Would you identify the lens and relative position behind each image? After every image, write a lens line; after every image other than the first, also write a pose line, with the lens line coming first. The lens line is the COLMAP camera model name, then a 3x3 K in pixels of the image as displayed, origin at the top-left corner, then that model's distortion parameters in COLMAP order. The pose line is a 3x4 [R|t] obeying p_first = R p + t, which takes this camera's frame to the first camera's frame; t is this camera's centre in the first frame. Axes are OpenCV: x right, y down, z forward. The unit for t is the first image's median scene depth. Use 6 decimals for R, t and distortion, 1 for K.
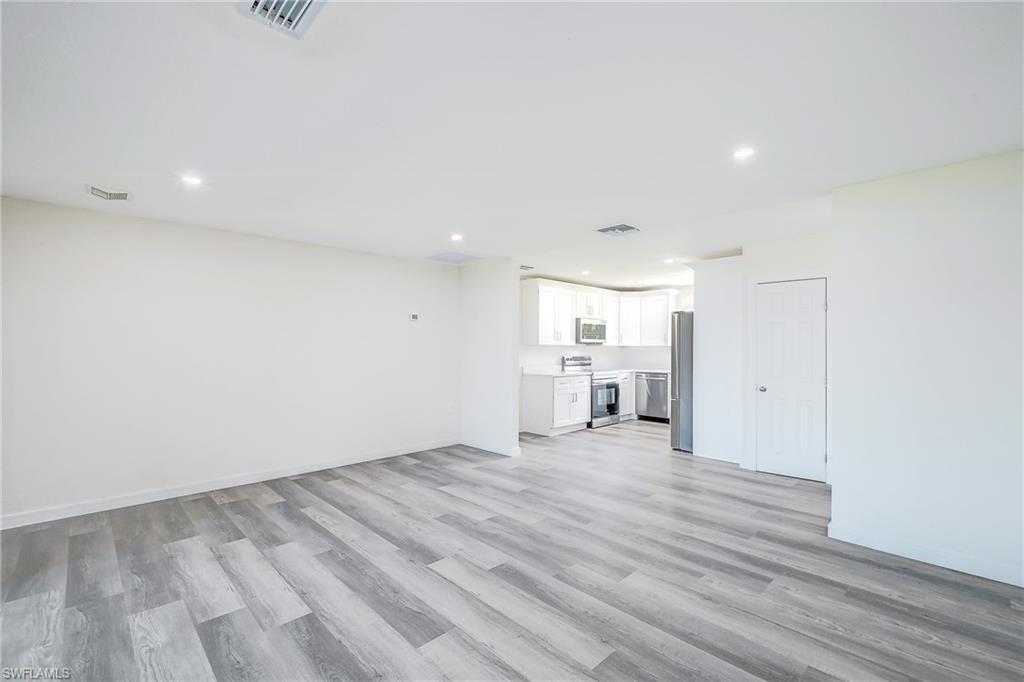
lens RADIAL K [[447.4, 0, 511.1], [0, 447.4, 347.2], [0, 0, 1]] dist [0.003519, -0.003177]
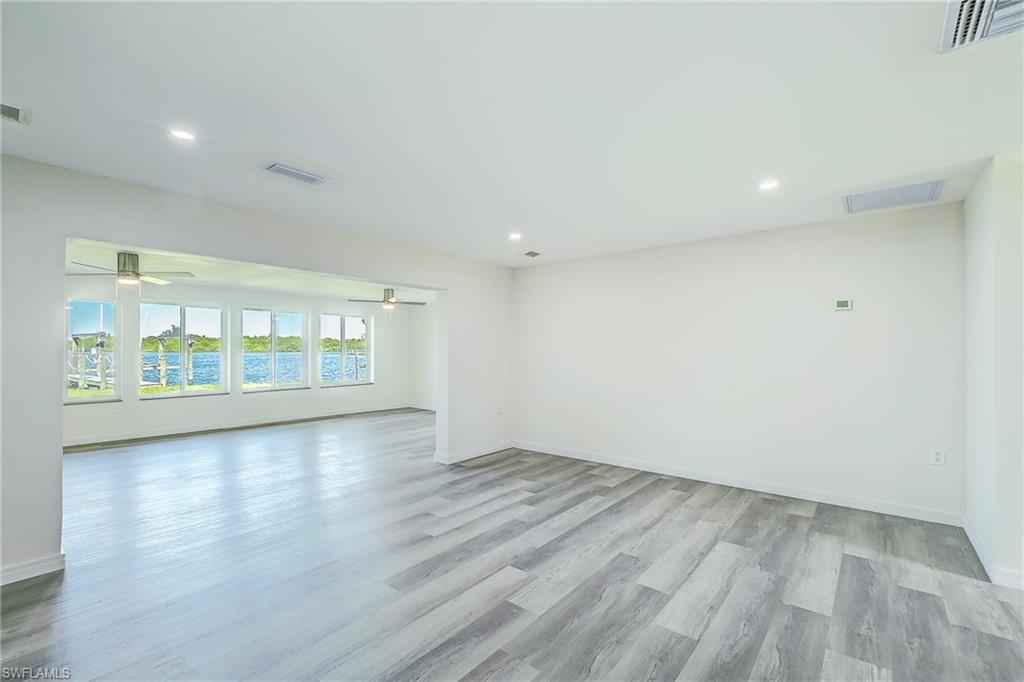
lens RADIAL K [[447.4, 0, 512.7], [0, 447.4, 338.3], [0, 0, 1]] dist [0.003519, -0.003177]
pose [[0.119384, -0.022832, -0.992586, 0.664553], [-0.000905, 0.999733, -0.023105, -0.002353], [0.992848, 0.003656, 0.119331, 0.709100]]
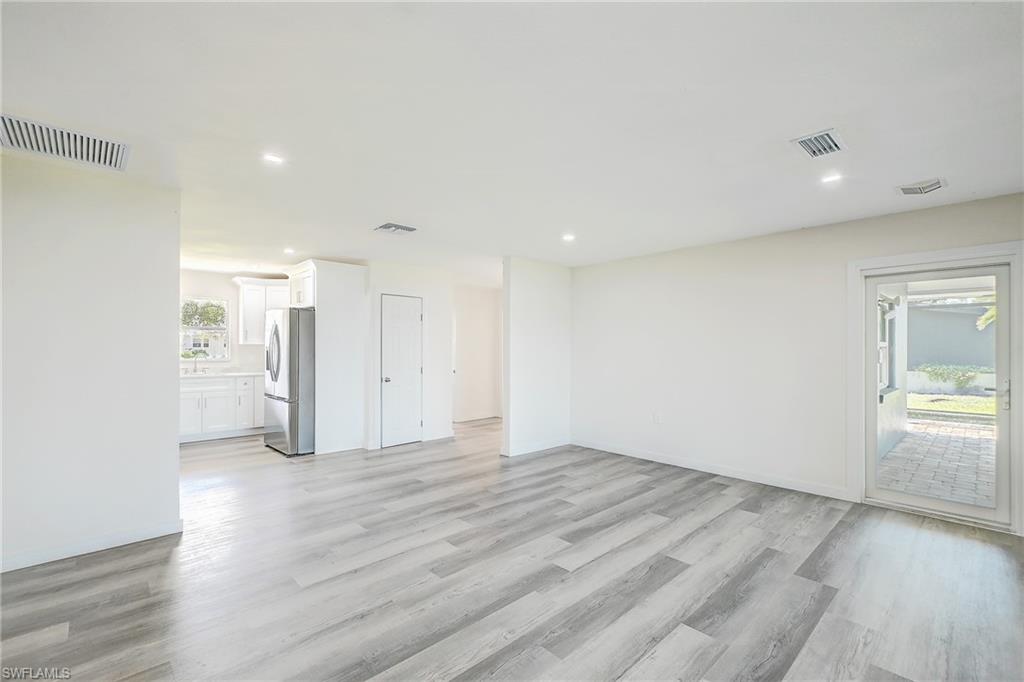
lens RADIAL K [[447.4, 0, 512.2], [0, 447.4, 345.0], [0, 0, 1]] dist [0.003519, -0.003177]
pose [[0.014566, 0.001602, 0.999893, -0.930928], [-0.002420, 0.999996, -0.001567, -0.001808], [-0.999891, -0.002397, 0.014570, 0.891908]]
